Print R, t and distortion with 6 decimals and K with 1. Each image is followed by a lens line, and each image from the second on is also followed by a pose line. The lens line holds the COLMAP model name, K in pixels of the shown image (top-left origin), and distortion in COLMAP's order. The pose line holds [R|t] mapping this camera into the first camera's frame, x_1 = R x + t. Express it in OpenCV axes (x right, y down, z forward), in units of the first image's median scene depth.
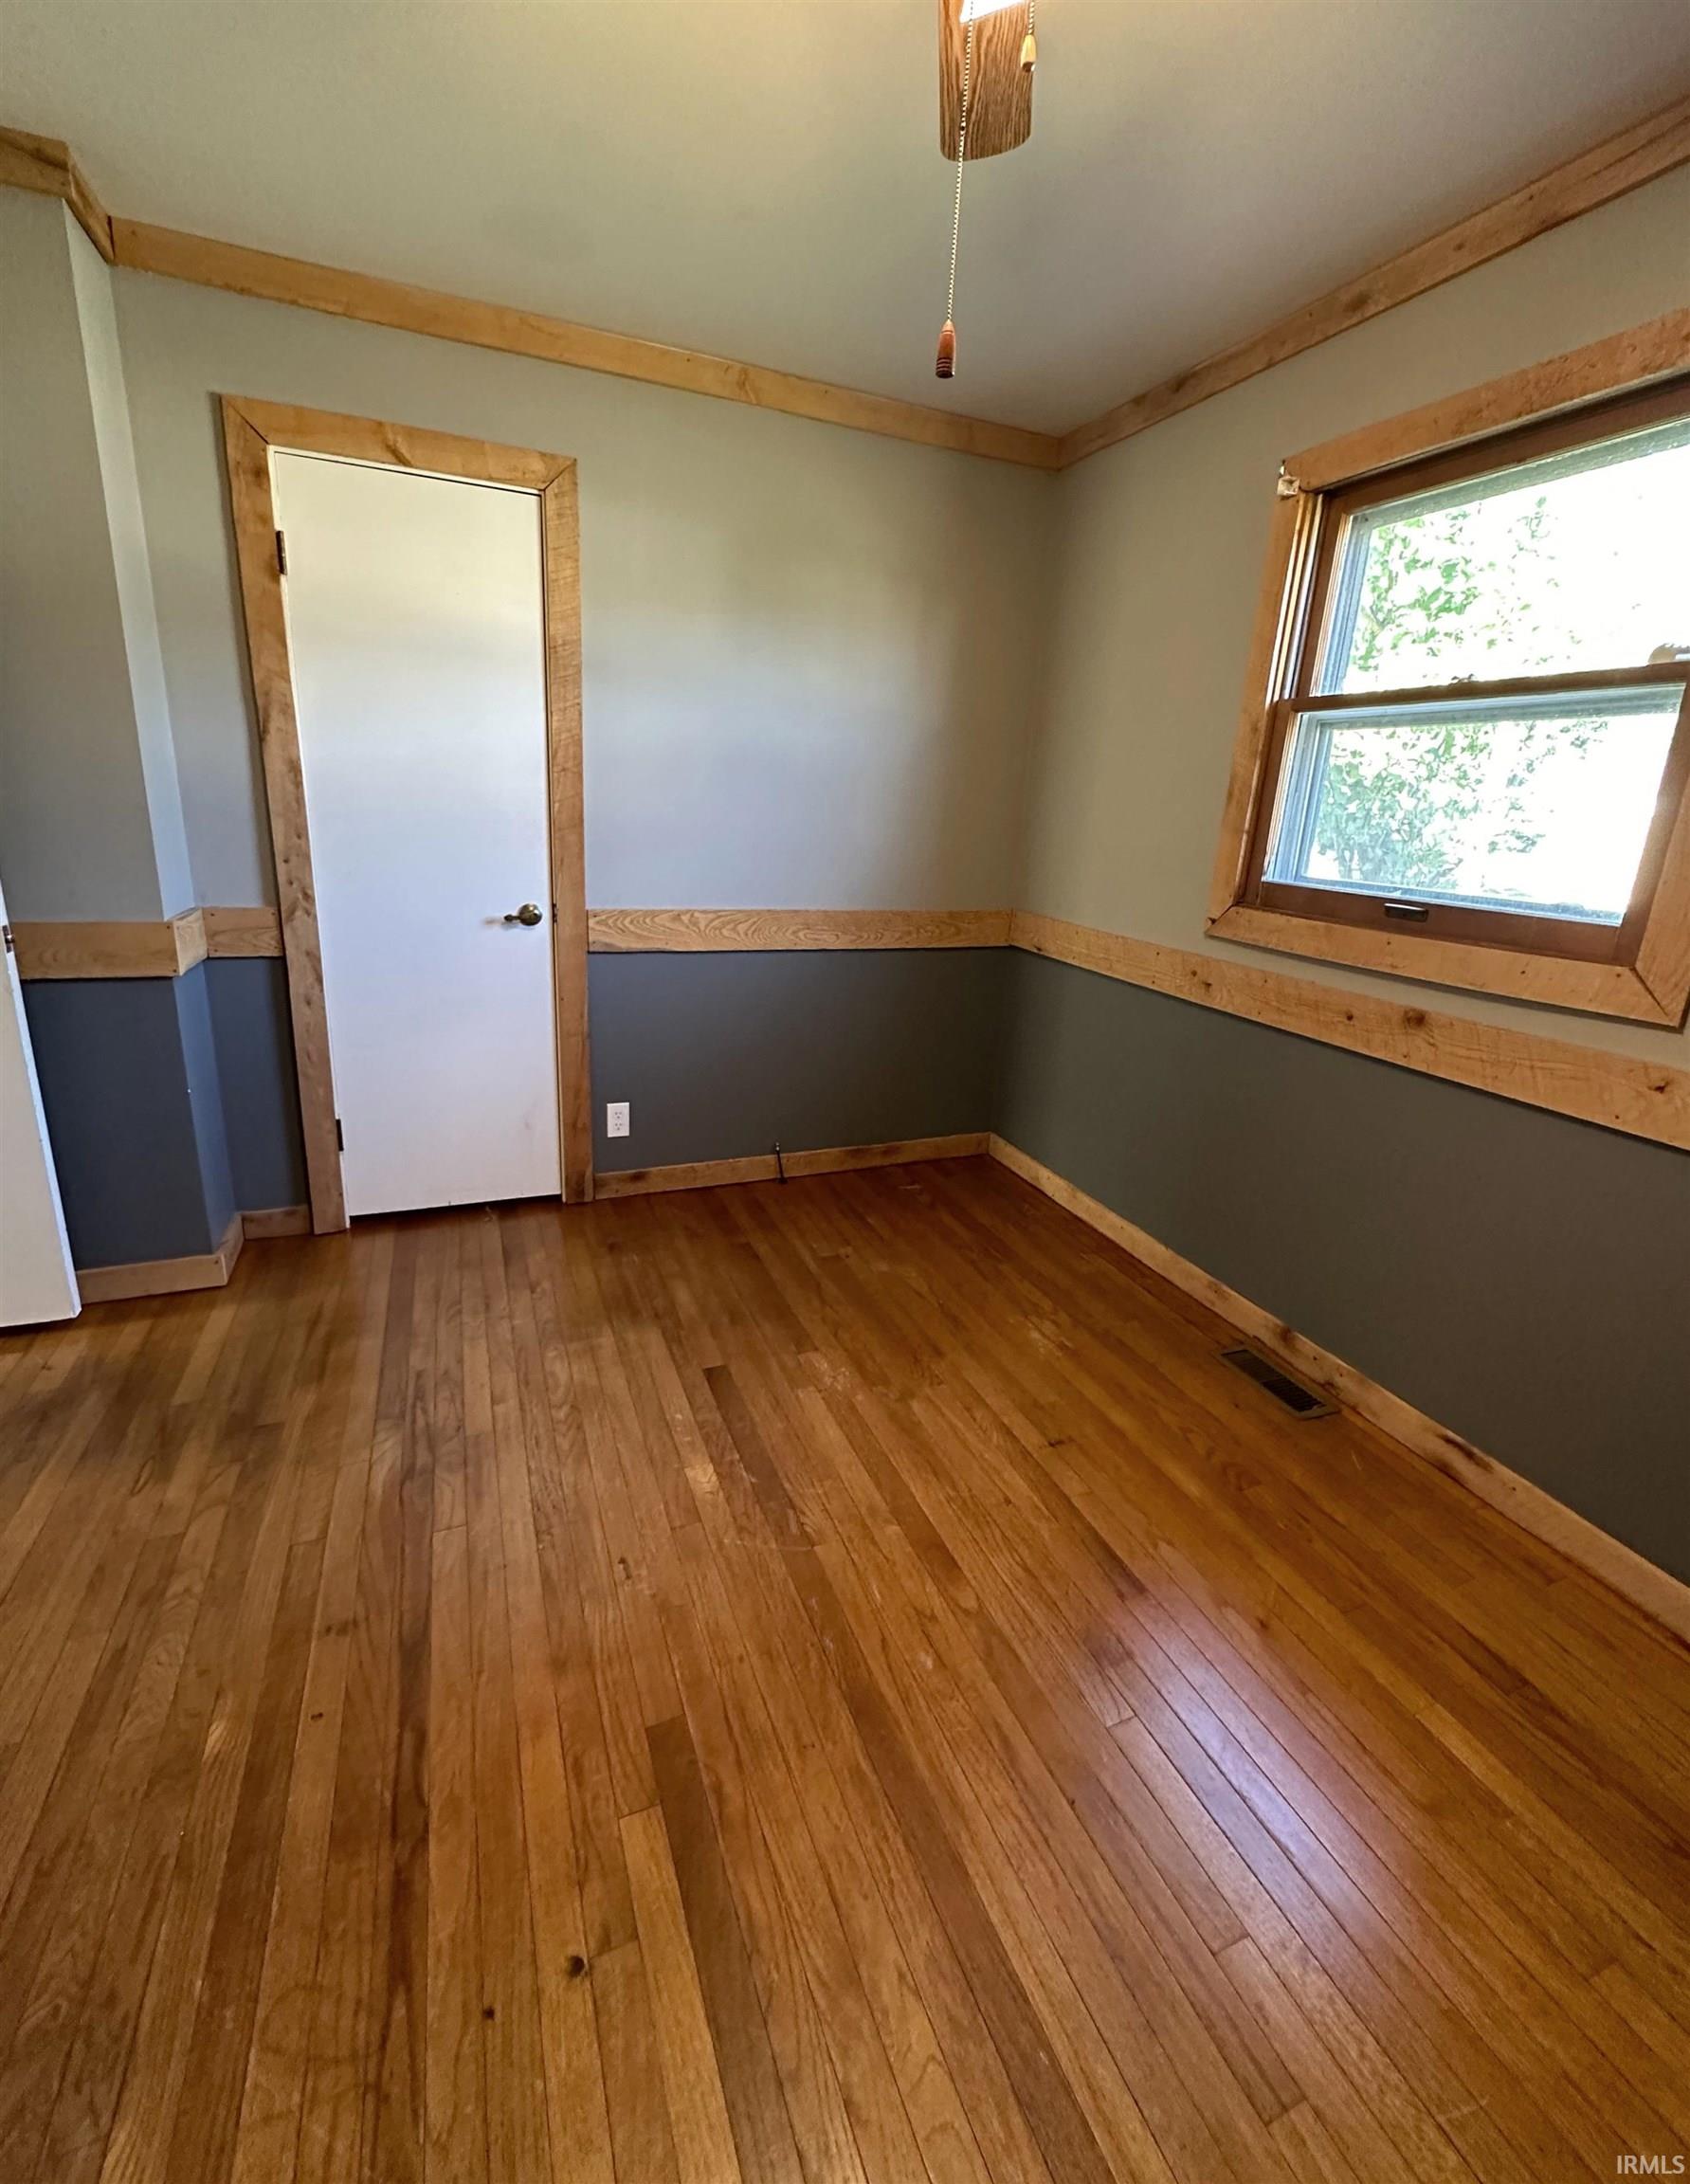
lens RADIAL K [[922.8, 0, 843.2], [0, 922.8, 1047.9], [0, 0, 1]] dist [0.000061, -0.000005]
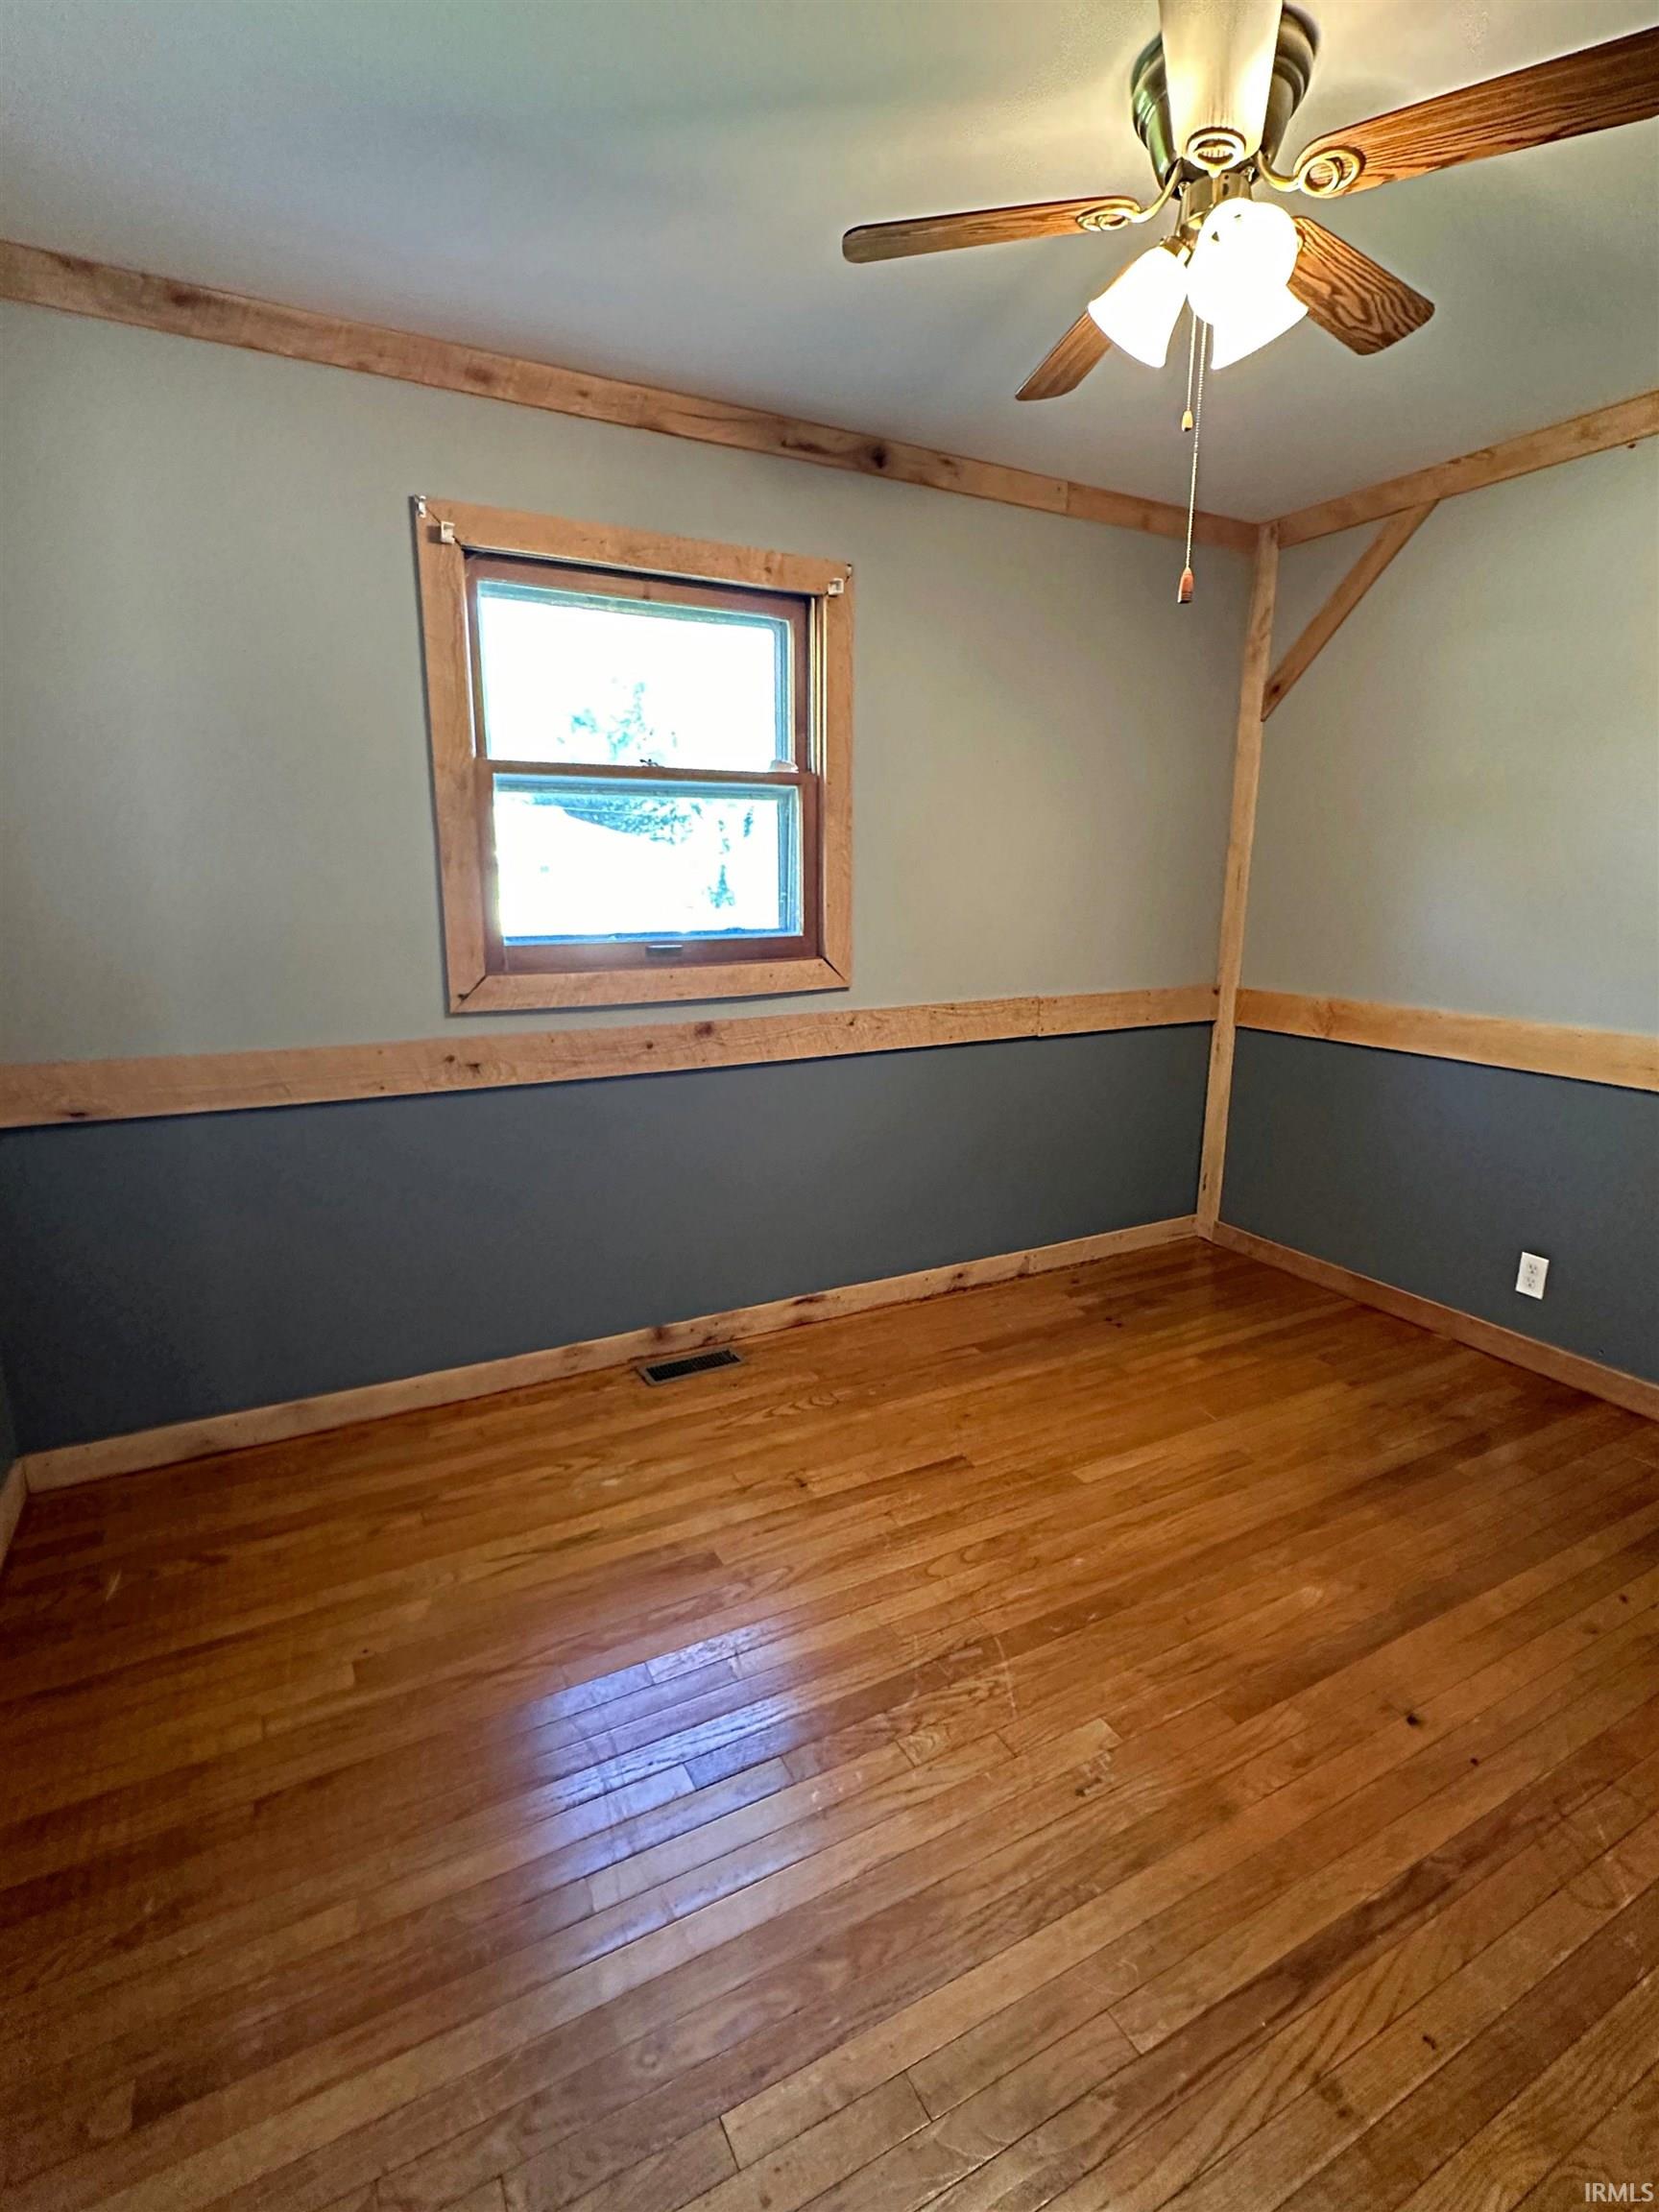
lens RADIAL K [[1039.0, 0, 829.5], [0, 1039.0, 1106.0], [0, 0, 1]] dist [-0.004074, 0.000245]
pose [[-0.090964, -0.269762, 0.958621, -0.717511], [0.256070, 0.923908, 0.284292, -0.266903], [-0.962369, 0.271335, -0.014965, 0.793266]]
